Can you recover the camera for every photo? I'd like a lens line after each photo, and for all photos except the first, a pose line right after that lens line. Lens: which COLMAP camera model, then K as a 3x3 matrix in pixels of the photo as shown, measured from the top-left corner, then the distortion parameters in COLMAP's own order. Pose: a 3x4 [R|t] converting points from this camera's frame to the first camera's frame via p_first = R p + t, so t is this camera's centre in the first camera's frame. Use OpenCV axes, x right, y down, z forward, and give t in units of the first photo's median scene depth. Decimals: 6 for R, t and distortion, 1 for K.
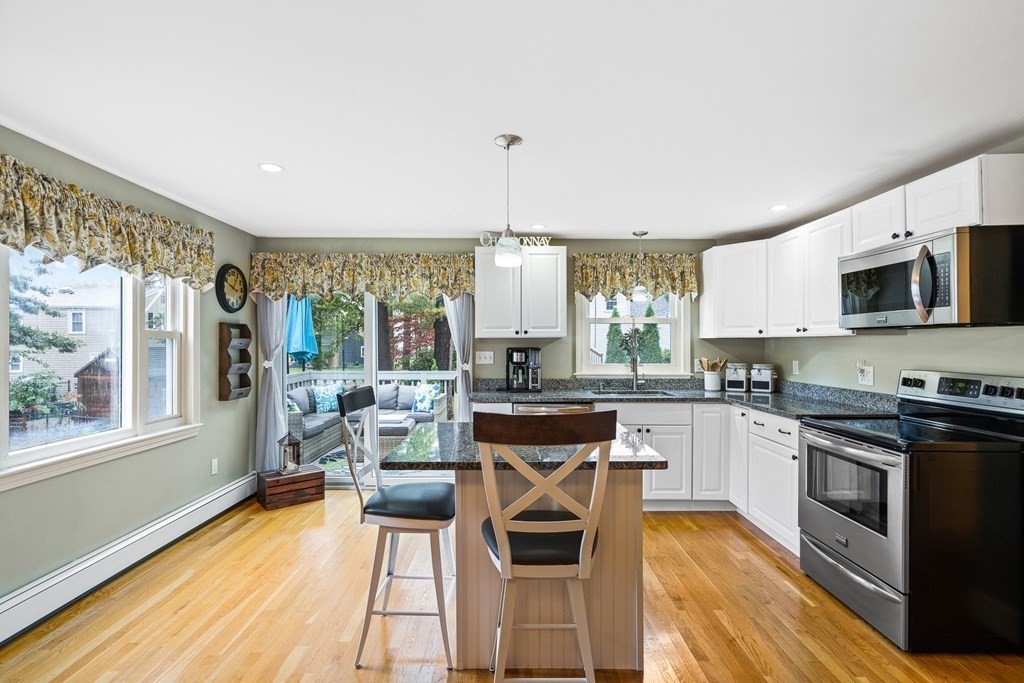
lens RADIAL K [[484.1, 0, 509.5], [0, 484.1, 343.6], [0, 0, 1]] dist [0.000108, 0.000898]
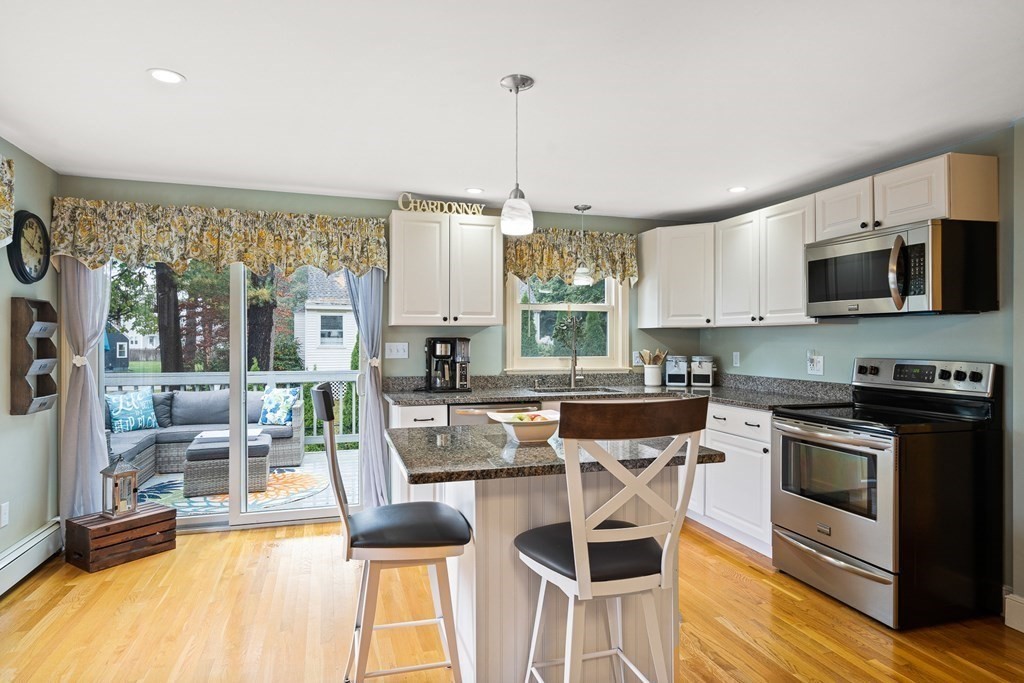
lens RADIAL K [[589.8, 0, 508.9], [0, 589.8, 339.7], [0, 0, 1]] dist [0.008708, -0.000802]
pose [[0.956674, 0.002368, 0.291152, -0.168770], [-0.002311, 0.999997, -0.000540, 0.012148], [-0.291153, -0.000156, 0.956677, 0.019325]]
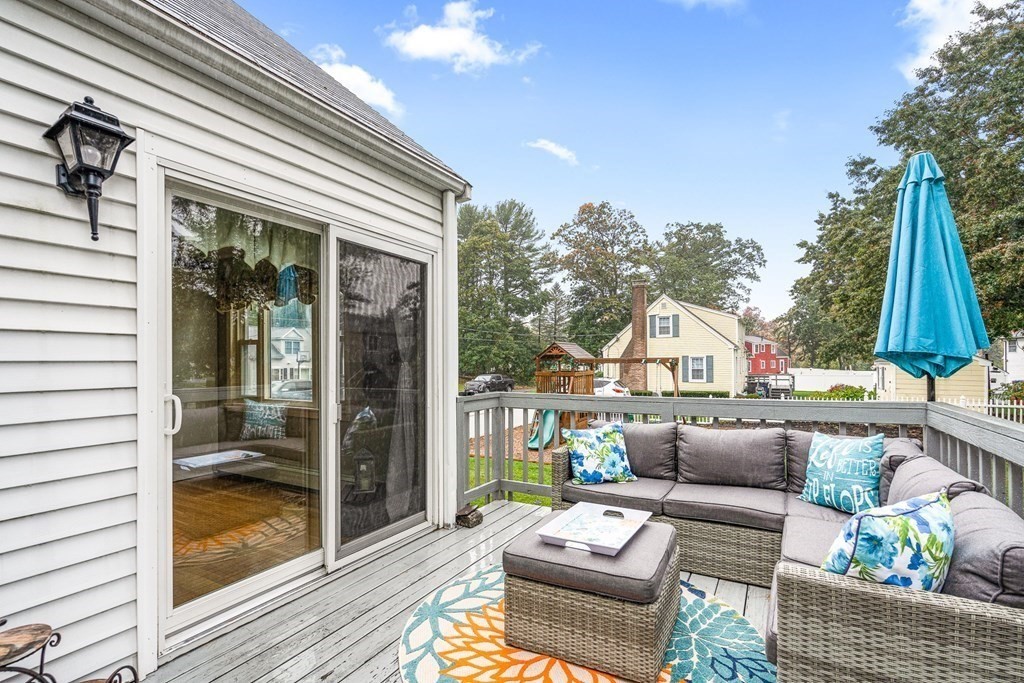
lens RADIAL K [[469.6, 0, 510.1], [0, 469.6, 344.5], [0, 0, 1]] dist [0.002976, 0.001233]
pose [[-0.509164, -0.026551, -0.860260, 0.140814], [0.011858, 0.999213, -0.037857, 0.039157], [0.860588, -0.029476, -0.508448, 1.666959]]
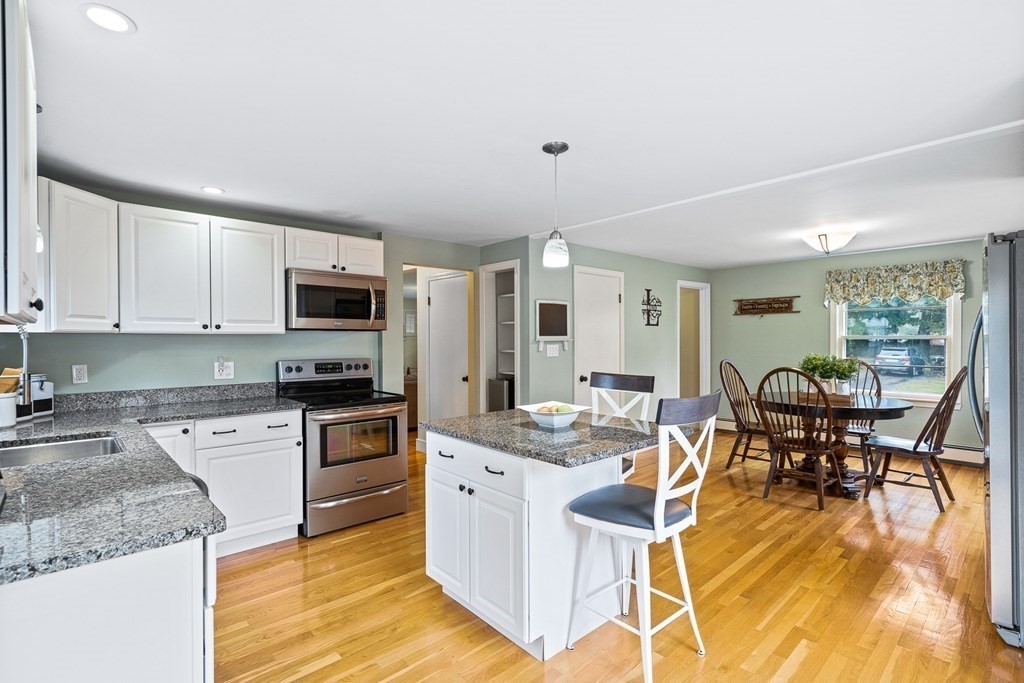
lens RADIAL K [[484.1, 0, 509.5], [0, 484.1, 343.6], [0, 0, 1]] dist [0.000108, 0.000898]
pose [[-0.668470, -0.002532, 0.743735, -0.394033], [0.004785, 0.999959, 0.007705, -0.000080], [-0.743724, 0.008710, -0.668430, 0.974076]]
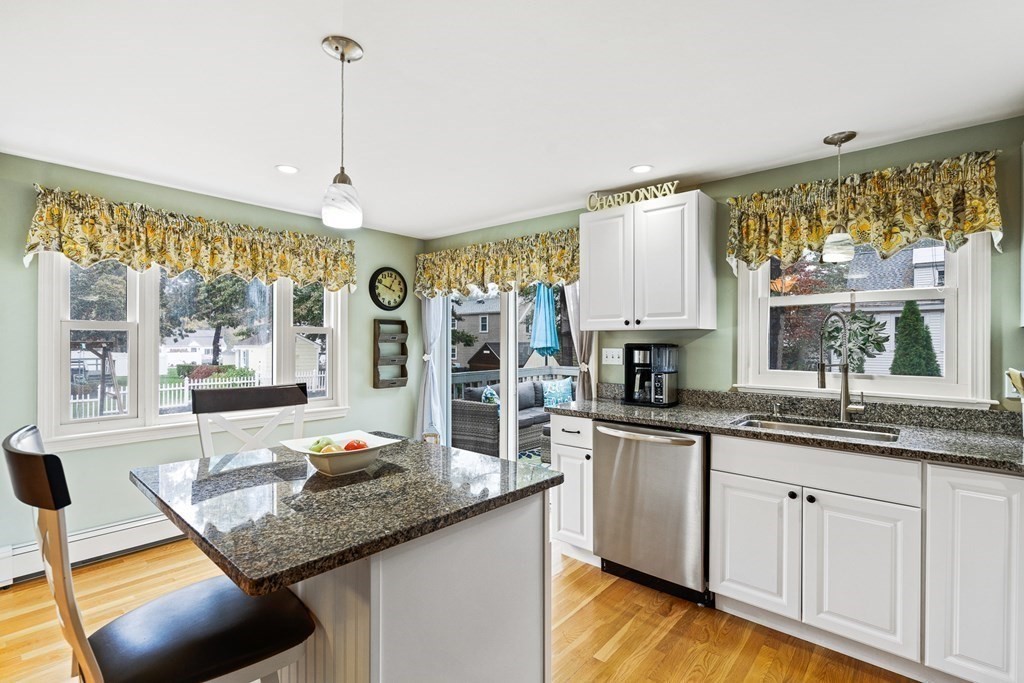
lens RADIAL K [[473.6, 0, 512.0], [0, 473.6, 341.5], [0, 0, 1]] dist [-0.000103, 0.000857]
pose [[0.750434, 0.004344, -0.660931, 0.351220], [-0.002824, 0.999990, 0.003367, 0.003355], [0.660939, -0.000660, 0.750439, 0.350739]]
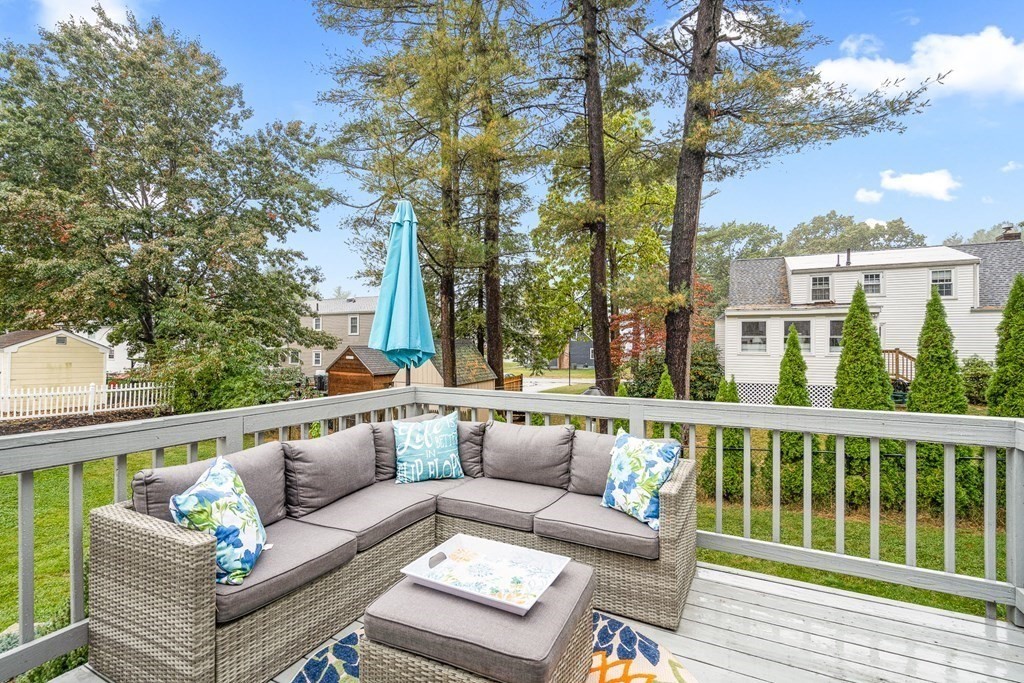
lens RADIAL K [[466.7, 0, 510.1], [0, 466.7, 345.7], [0, 0, 1]] dist [-0.001597, -0.000013]
pose [[0.888523, 0.006628, -0.458785, -0.168018], [-0.007314, 0.999973, 0.000280, 0.022308], [0.458775, 0.003107, 0.888547, 1.100836]]
